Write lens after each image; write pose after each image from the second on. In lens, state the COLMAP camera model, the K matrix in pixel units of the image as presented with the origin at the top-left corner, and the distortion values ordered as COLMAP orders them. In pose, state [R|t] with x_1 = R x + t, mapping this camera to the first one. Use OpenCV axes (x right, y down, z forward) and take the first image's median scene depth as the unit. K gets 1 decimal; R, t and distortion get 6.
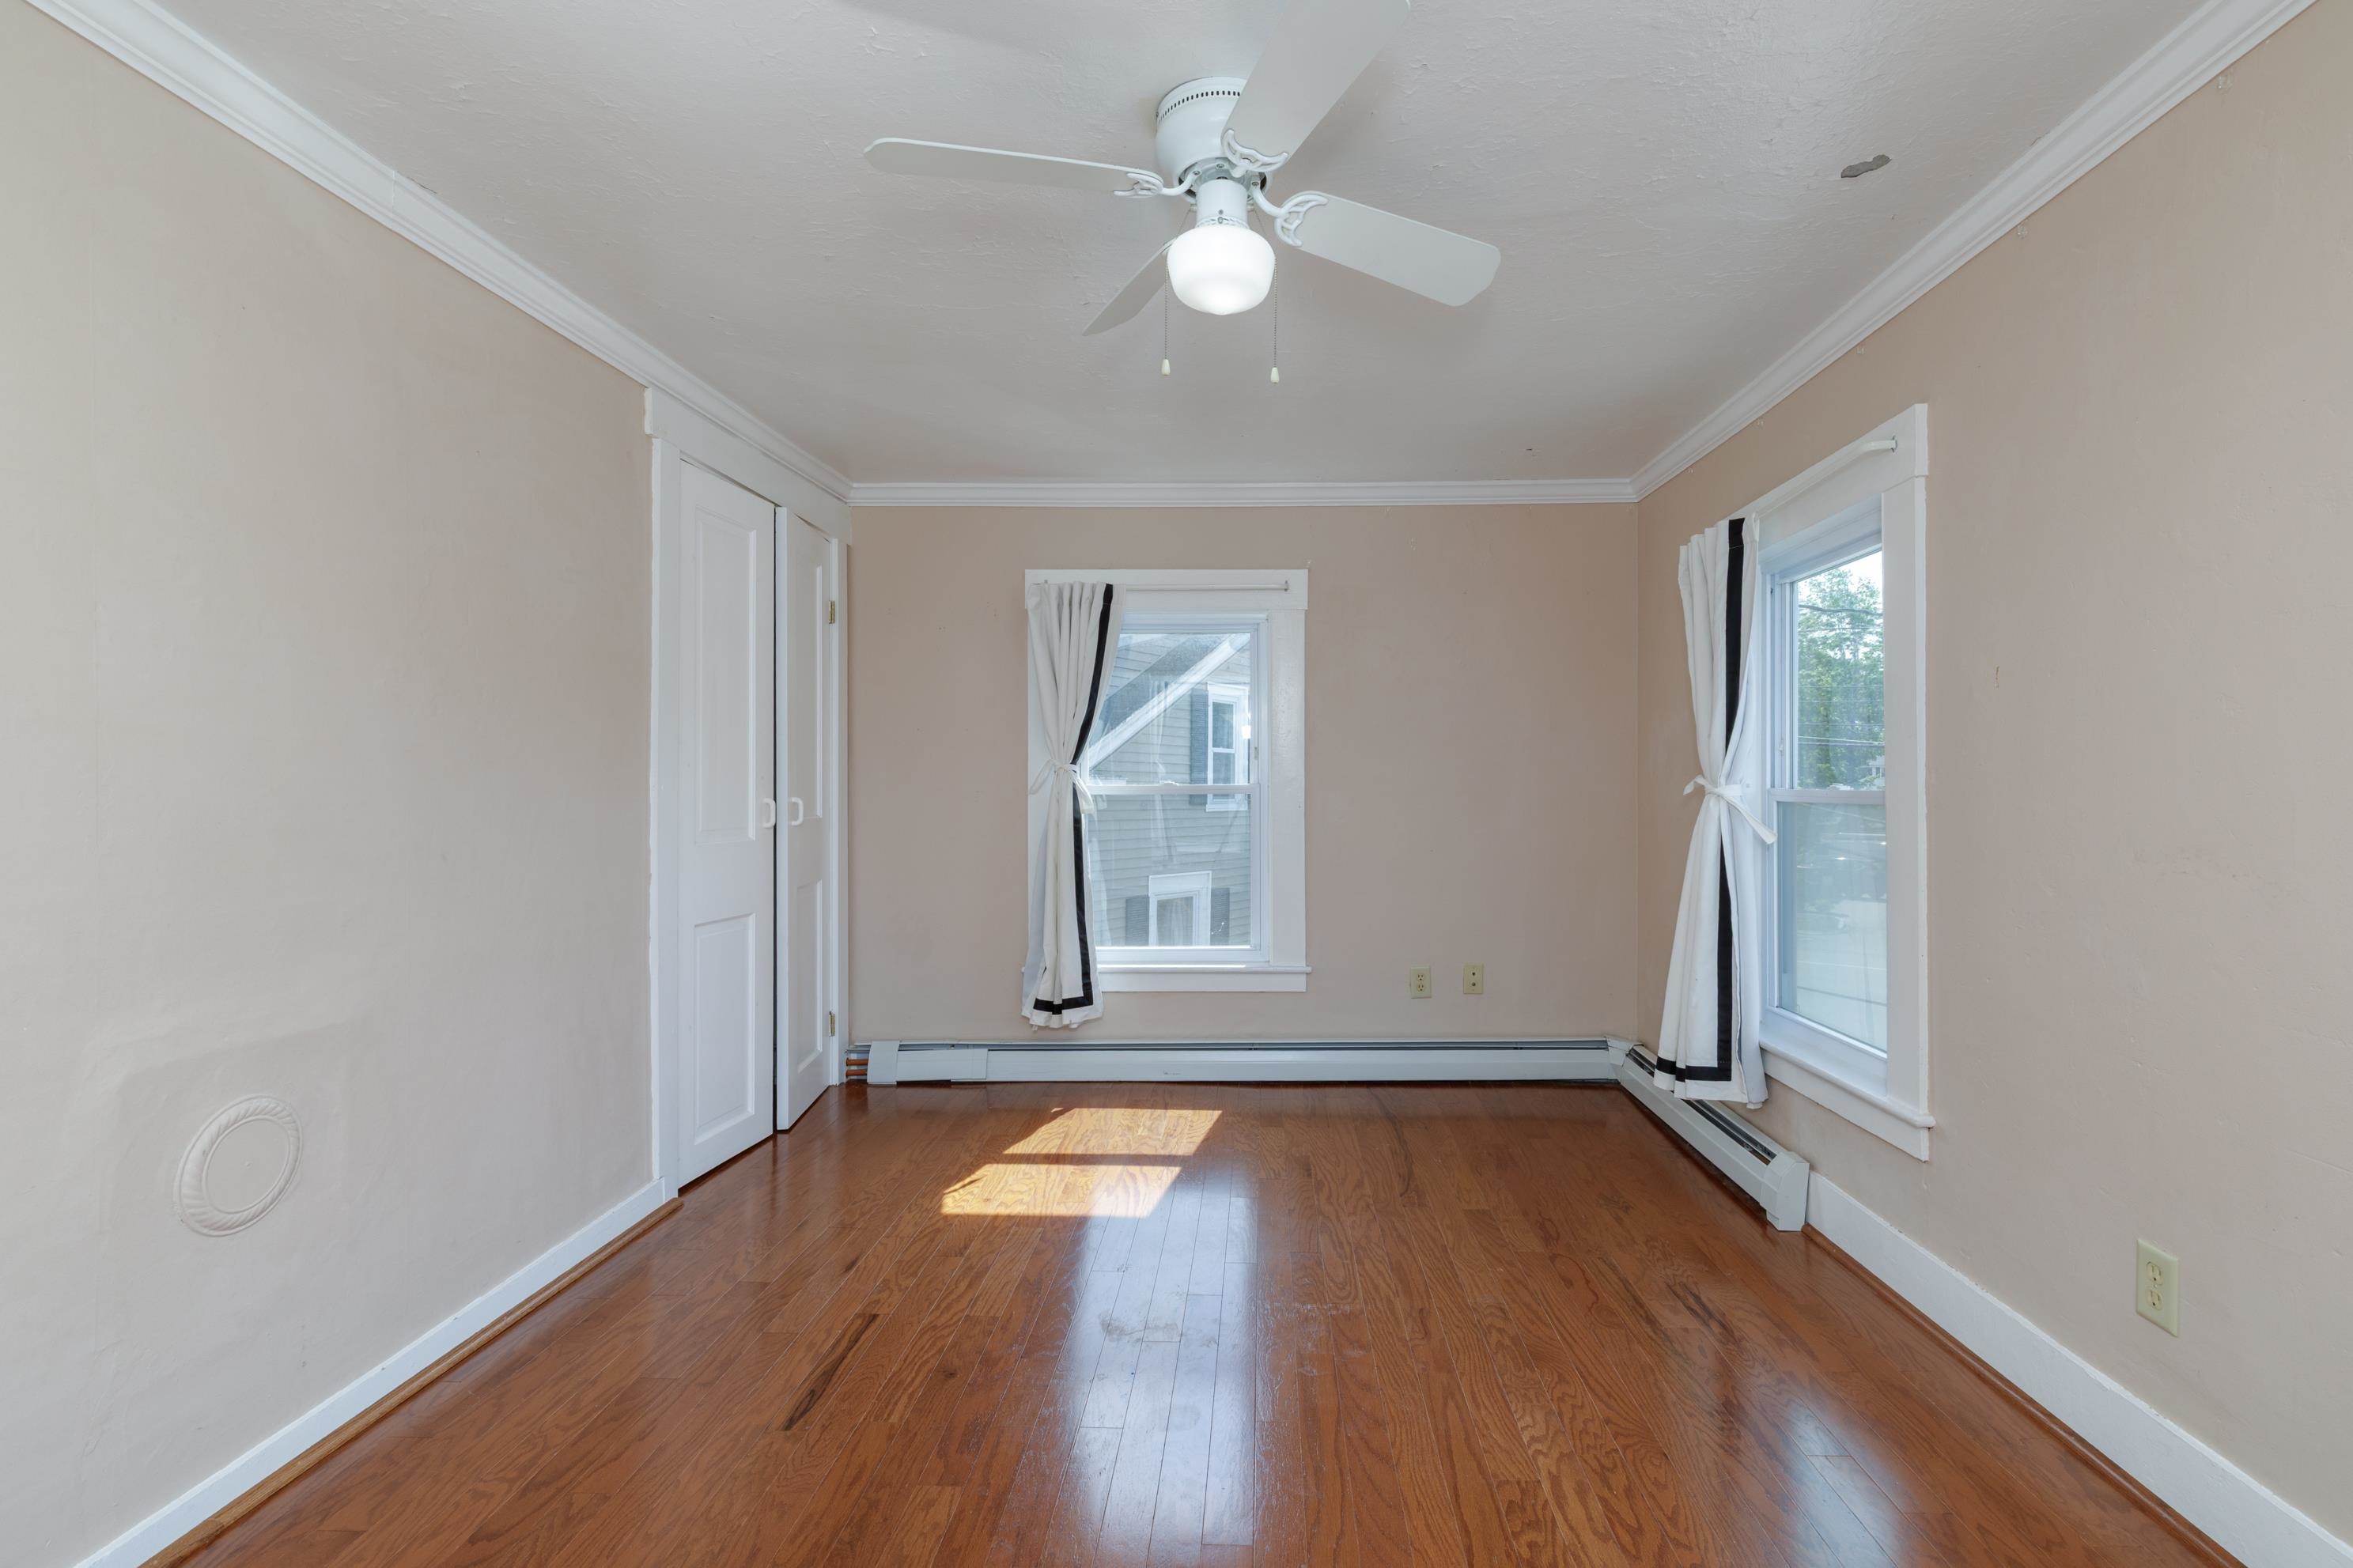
lens RADIAL K [[1085.5, 0, 1188.2], [0, 1085.5, 808.5], [0, 0, 1]] dist [0.004832, -0.000106]
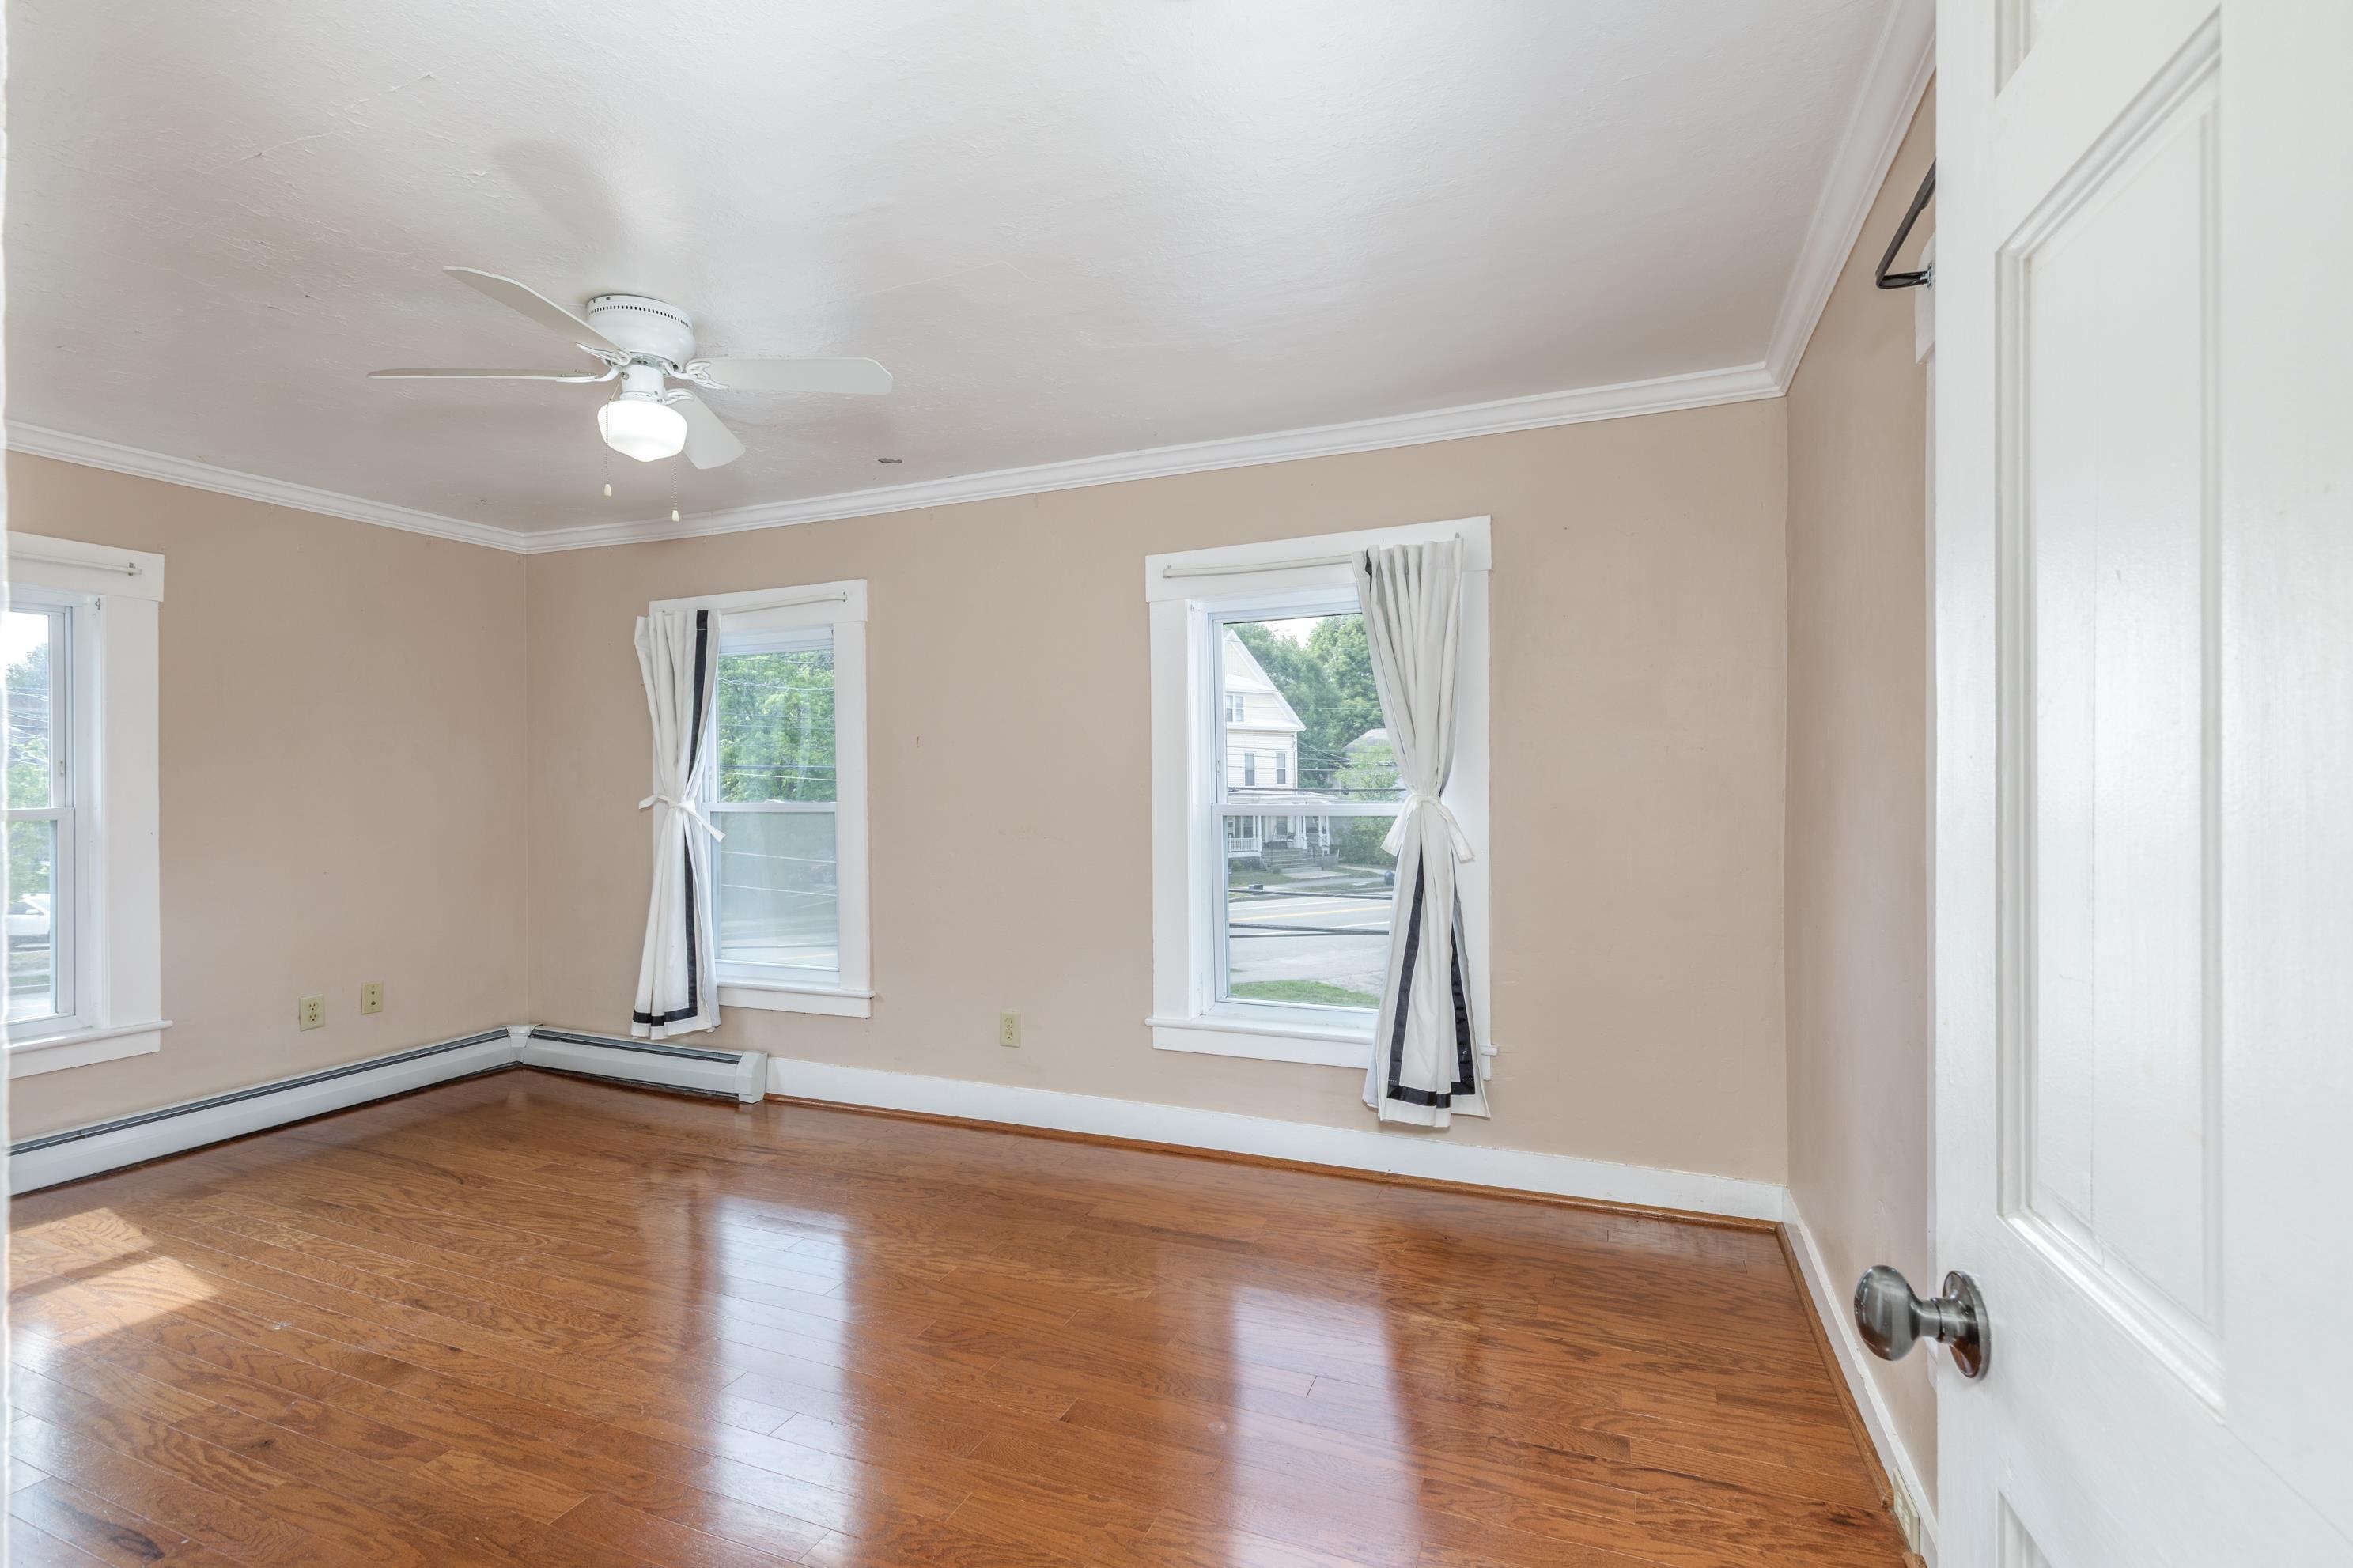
lens RADIAL K [[1085.5, 0, 1184.6], [0, 1085.5, 785.4], [0, 0, 1]] dist [0.004832, -0.000106]
pose [[0.338179, -0.000338, 0.941082, -0.590110], [0.027098, 0.999589, -0.009379, -0.010298], [-0.940692, 0.028673, 0.338049, -0.051222]]
